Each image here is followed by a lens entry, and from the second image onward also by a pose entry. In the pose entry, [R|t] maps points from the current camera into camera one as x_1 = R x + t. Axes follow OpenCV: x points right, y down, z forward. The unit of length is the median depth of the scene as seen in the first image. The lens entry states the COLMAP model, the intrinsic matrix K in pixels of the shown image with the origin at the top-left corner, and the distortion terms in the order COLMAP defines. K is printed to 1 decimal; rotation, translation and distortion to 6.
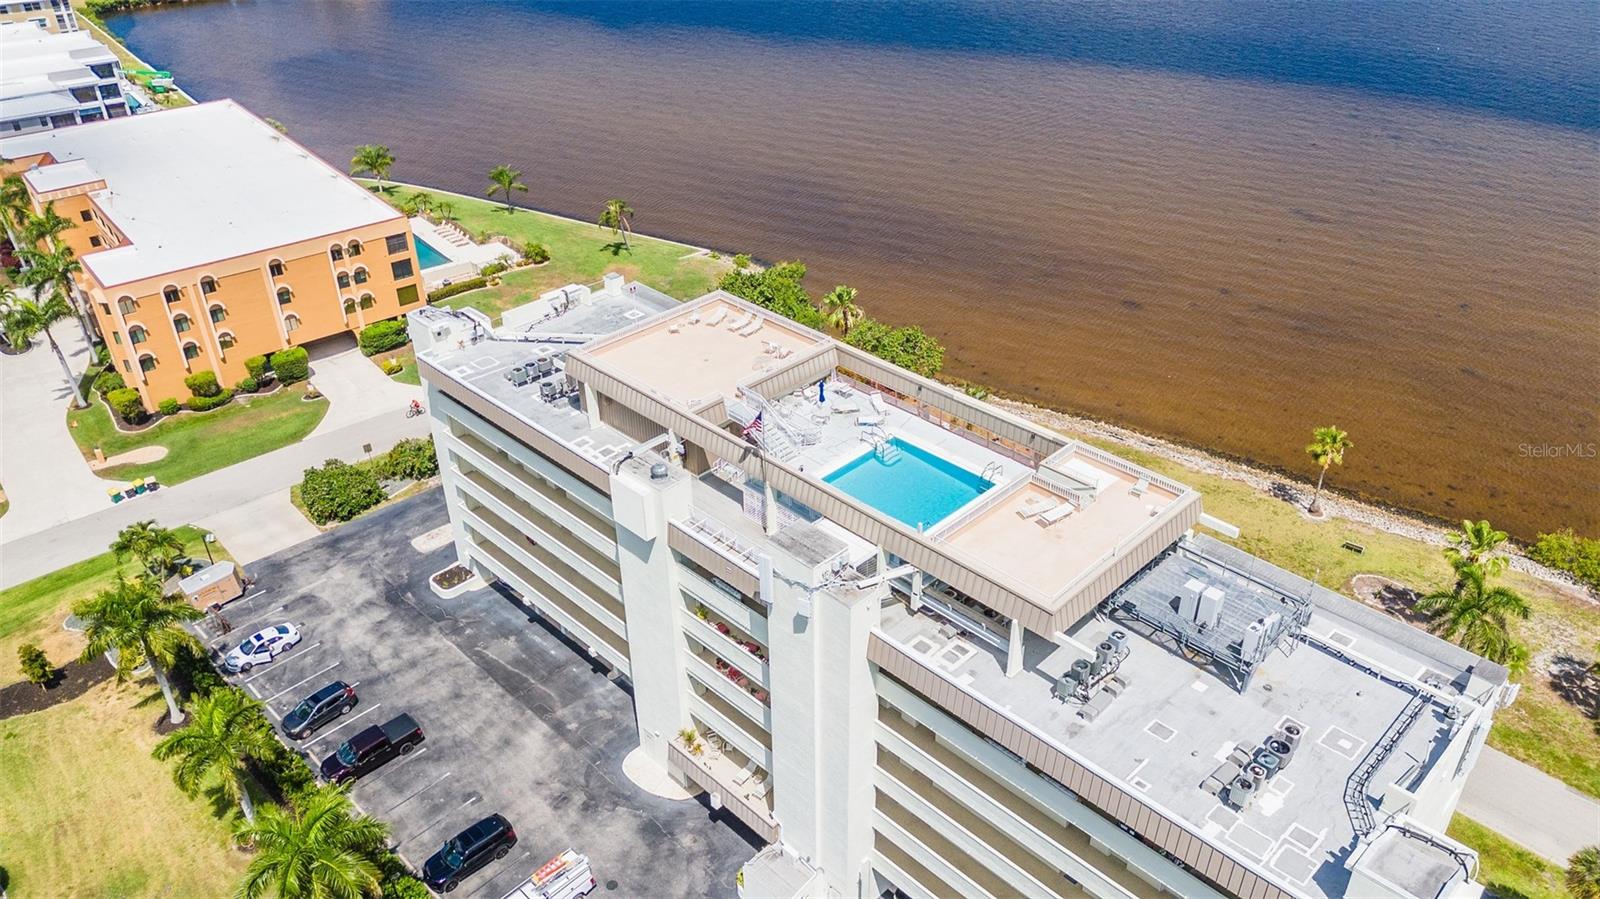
lens RADIAL K [[1170.6, 0, 784.9], [0, 1170.6, 447.8], [0, 0, 1]] dist [0.075435, -0.068357]
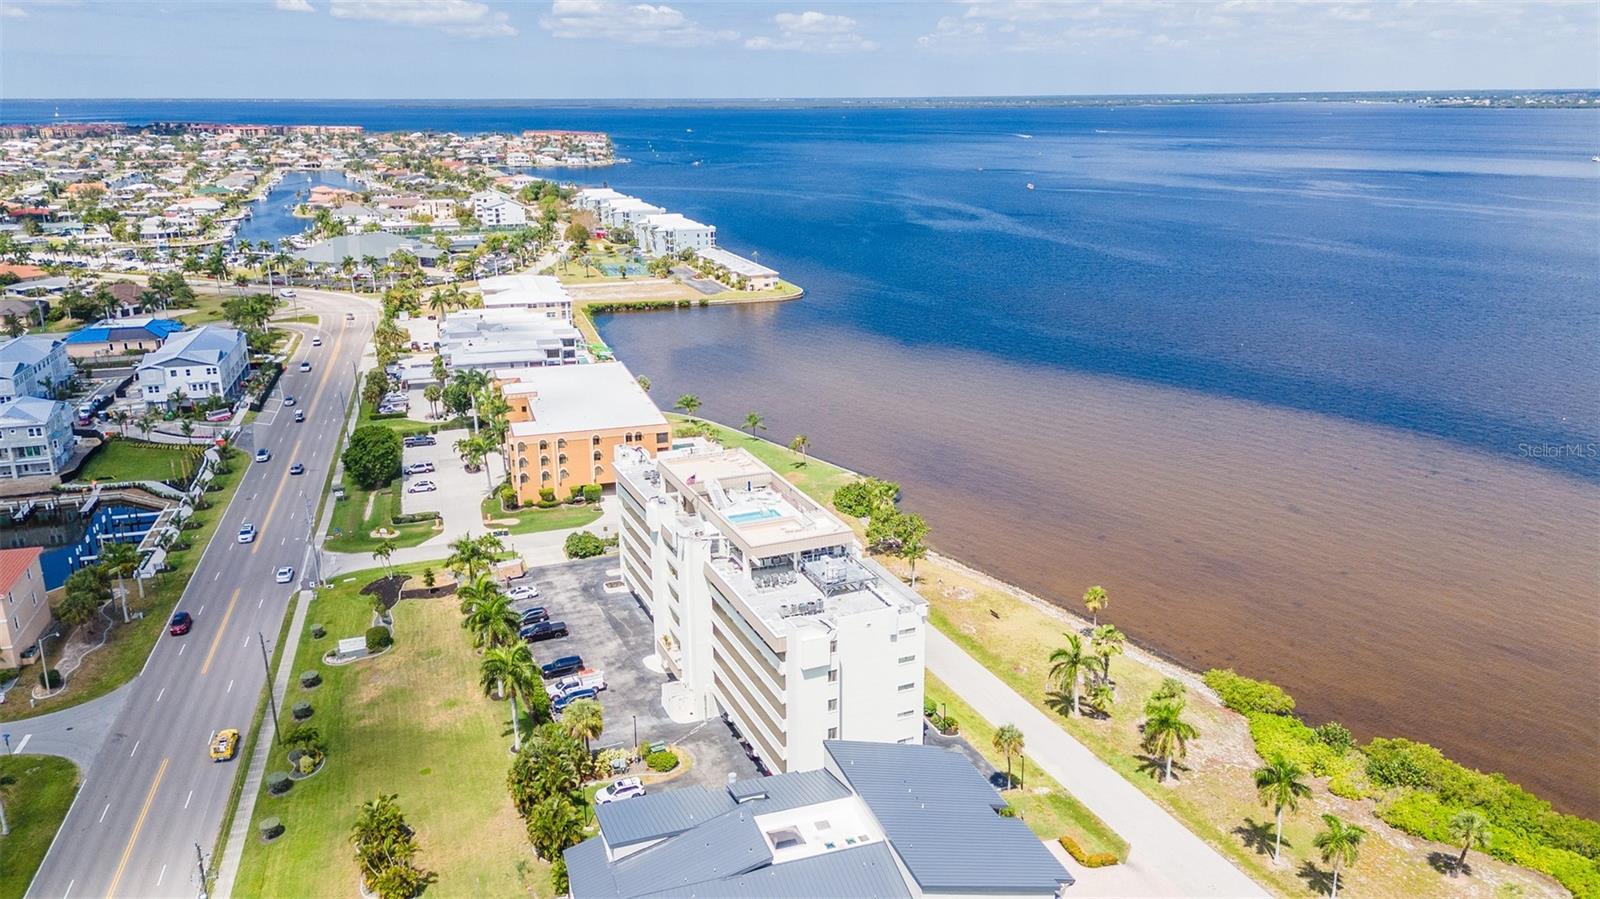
lens RADIAL K [[1170.6, 0, 793.4], [0, 1170.6, 444.3], [0, 0, 1]] dist [0.075435, -0.068357]
pose [[0.929160, 0.113182, -0.351927, 0.548997], [-0.201625, 0.953076, -0.225816, 0.224582], [0.309854, 0.280777, 0.908380, -0.626309]]
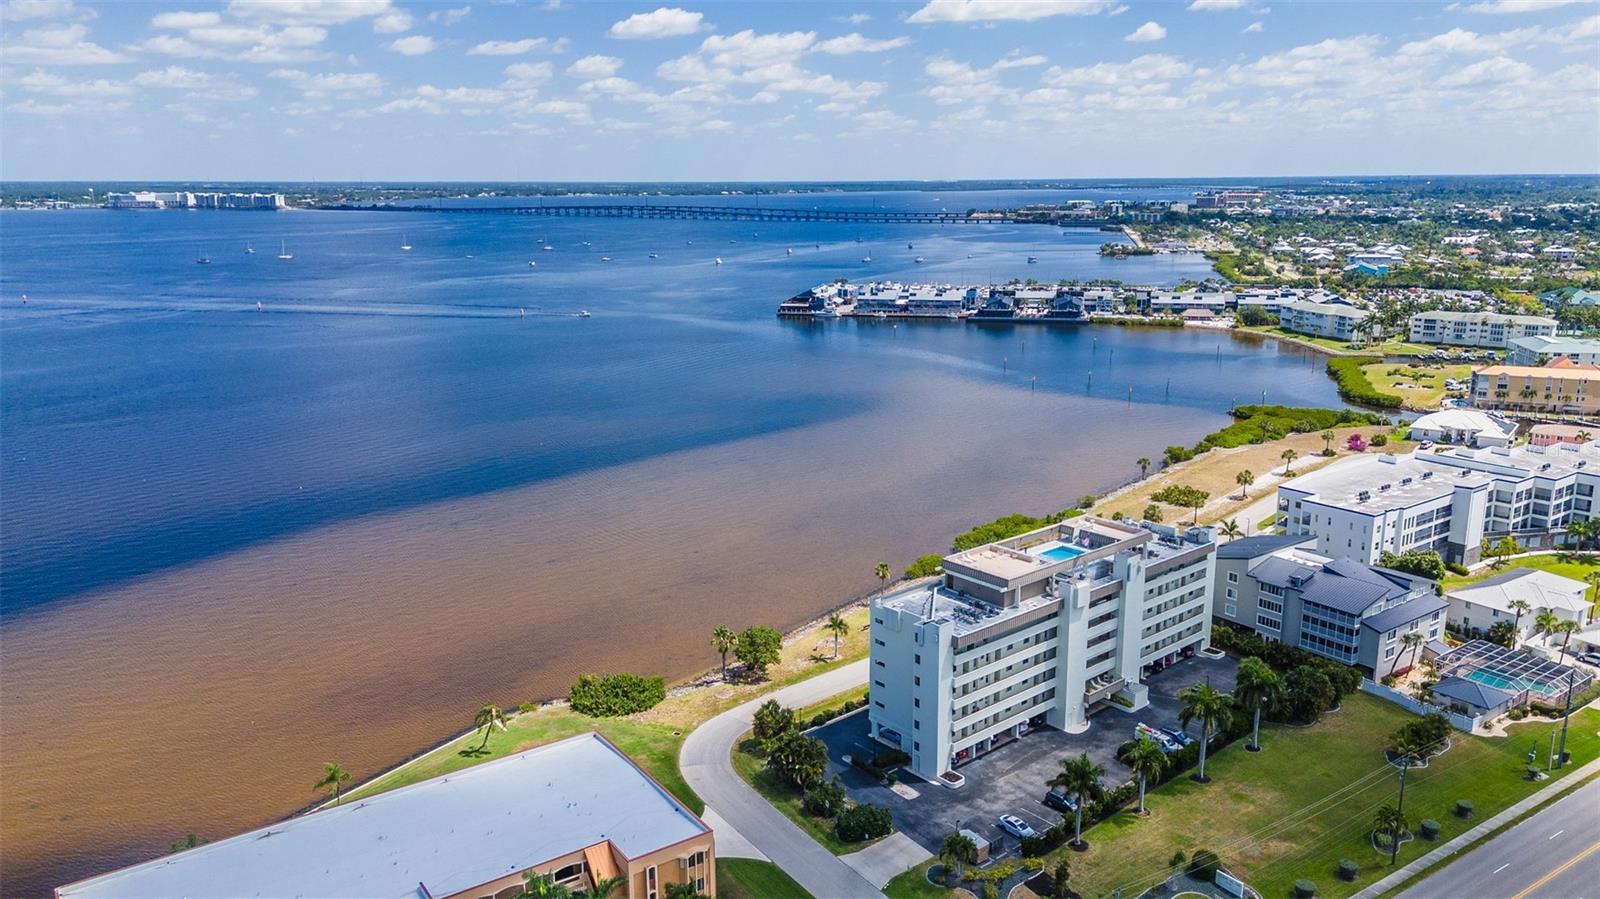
lens RADIAL K [[1170.6, 0, 796.0], [0, 1170.6, 458.1], [0, 0, 1]] dist [0.075435, -0.068357]
pose [[0.066660, -0.215348, 0.974260, -1.585081], [0.533950, 0.832553, 0.147492, -0.555217], [-0.842884, 0.510374, 0.170483, 0.544094]]
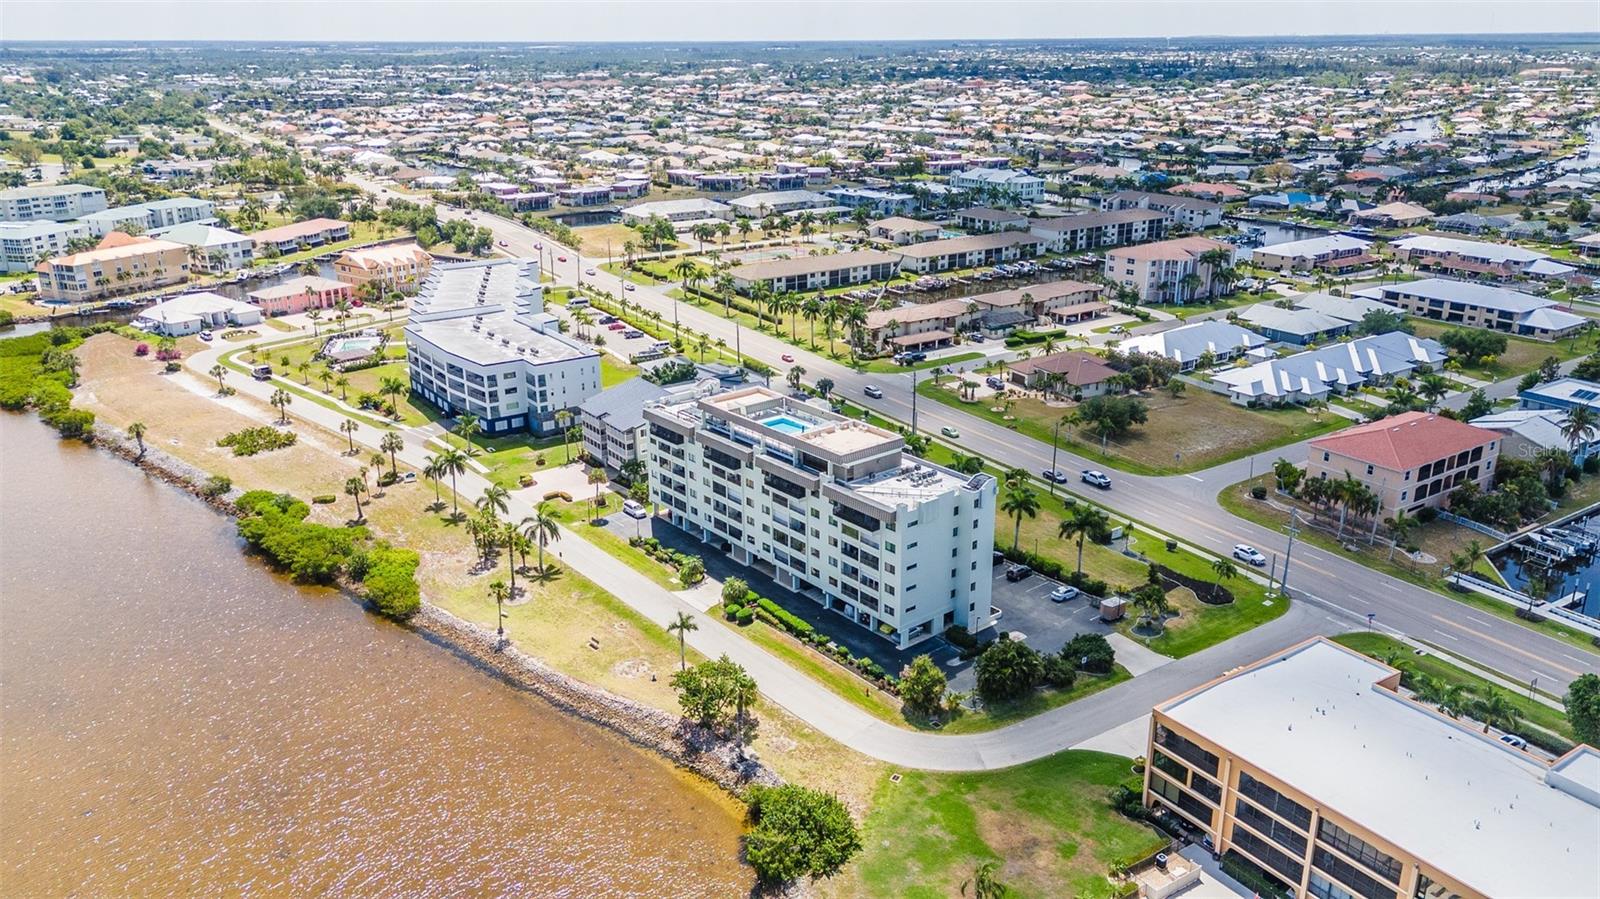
lens RADIAL K [[1170.6, 0, 796.8], [0, 1170.6, 460.2], [0, 0, 1]] dist [0.075435, -0.068357]
pose [[-0.995996, -0.008010, 0.089038, -0.115452], [0.065083, 0.617827, 0.783616, -1.280158], [-0.061287, 0.786273, -0.614832, 1.655139]]
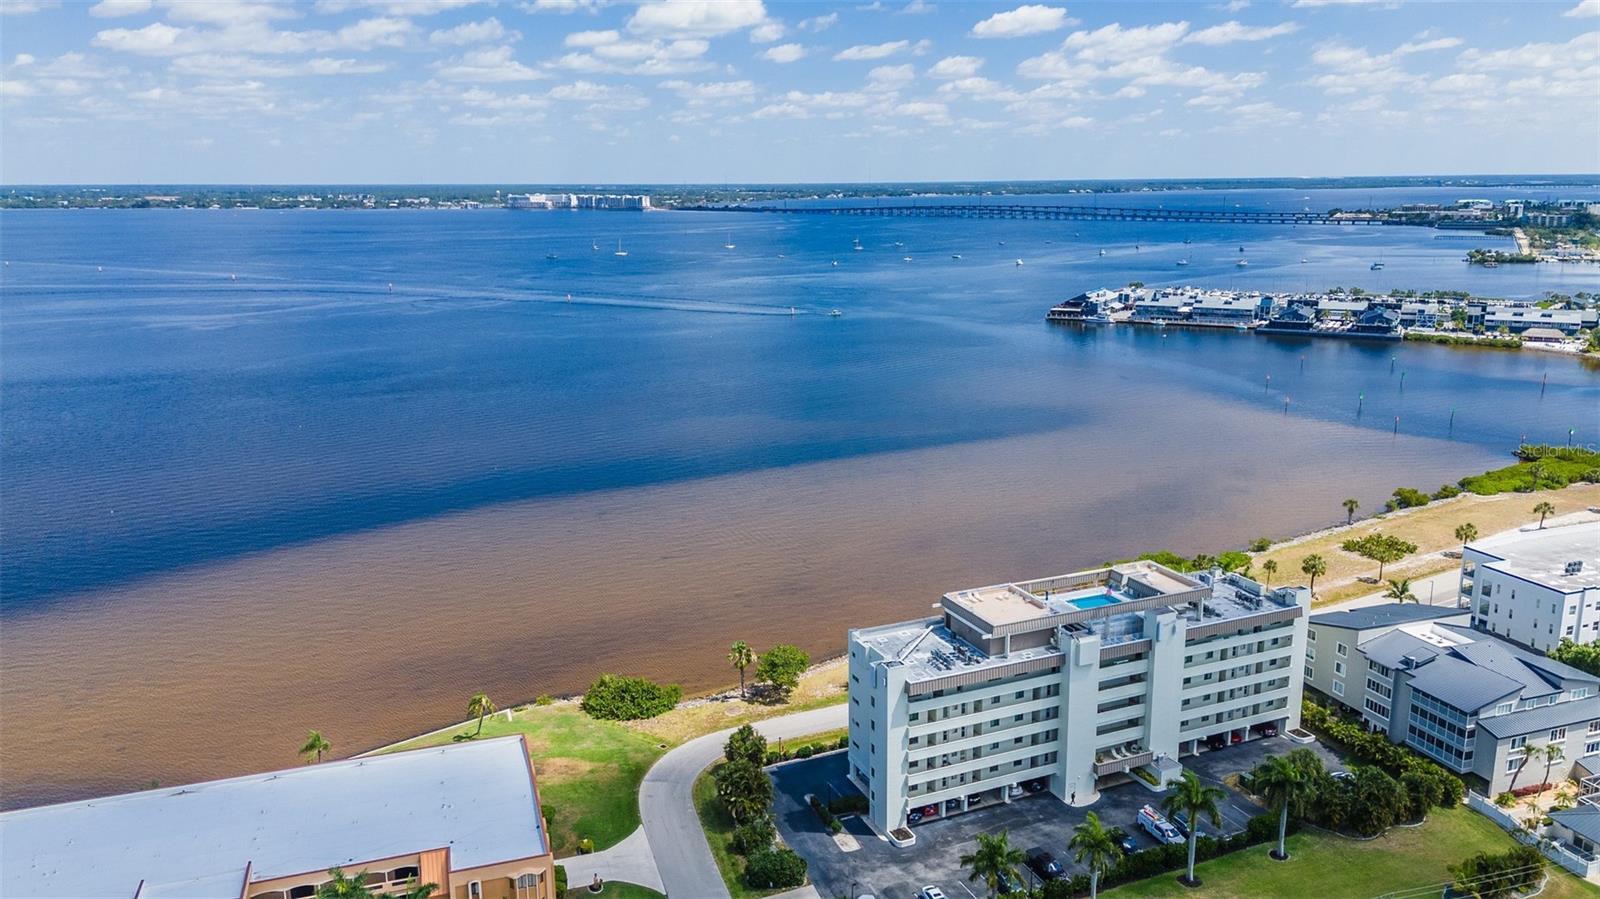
lens RADIAL K [[1170.6, 0, 796.0], [0, 1170.6, 453.2], [0, 0, 1]] dist [0.075435, -0.068357]
pose [[0.350551, -0.198135, 0.915345, -1.416735], [0.498633, 0.866807, -0.003333, -0.338002], [-0.792767, 0.457590, 0.402657, 0.190365]]
